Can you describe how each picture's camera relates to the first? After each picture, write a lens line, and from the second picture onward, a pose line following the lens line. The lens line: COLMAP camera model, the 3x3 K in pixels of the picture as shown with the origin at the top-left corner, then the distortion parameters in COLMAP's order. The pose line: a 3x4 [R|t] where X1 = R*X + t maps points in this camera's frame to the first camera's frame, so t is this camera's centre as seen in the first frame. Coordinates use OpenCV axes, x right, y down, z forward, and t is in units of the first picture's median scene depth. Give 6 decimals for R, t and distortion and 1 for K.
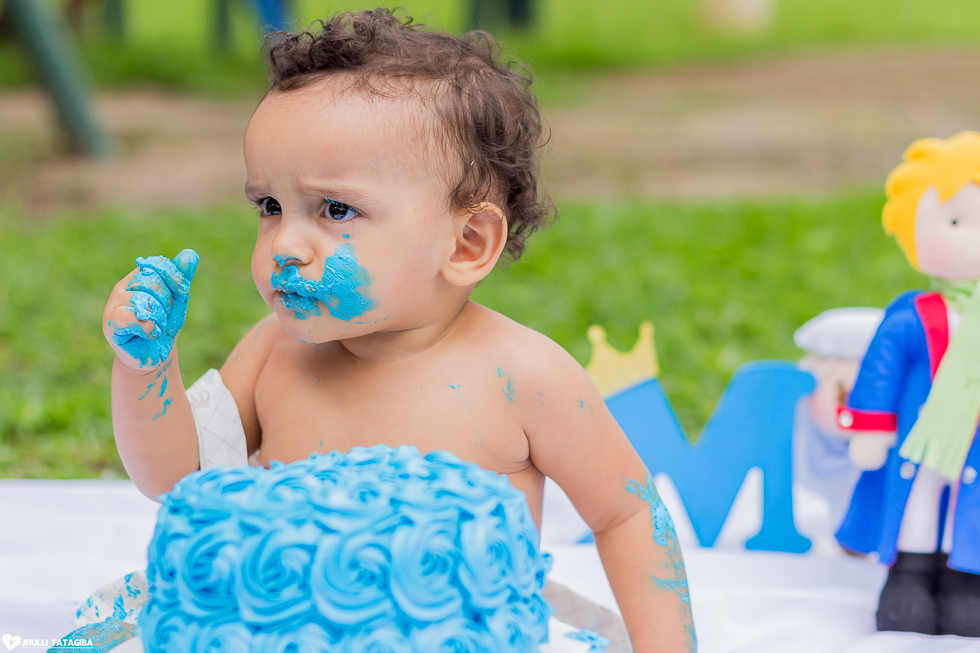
lens RADIAL K [[2383.5, 0, 485.2], [0, 2383.5, 323.3], [0, 0, 1]] dist [0.023542, 0.000000]
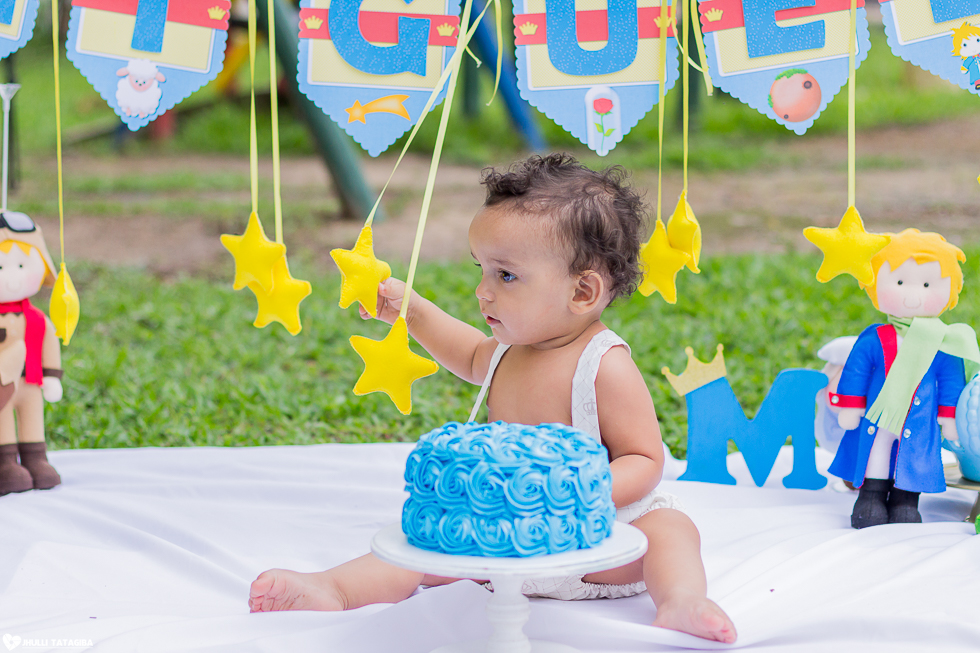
lens RADIAL K [[2383.5, 0, 499.2], [0, 2383.5, 327.2], [0, 0, 1]] dist [0.023542, 0.000000]
pose [[0.995184, -0.001279, -0.098017, 0.081679], [-0.000027, 0.999911, -0.013313, 0.011381], [0.098025, 0.013251, 0.995096, -0.685126]]
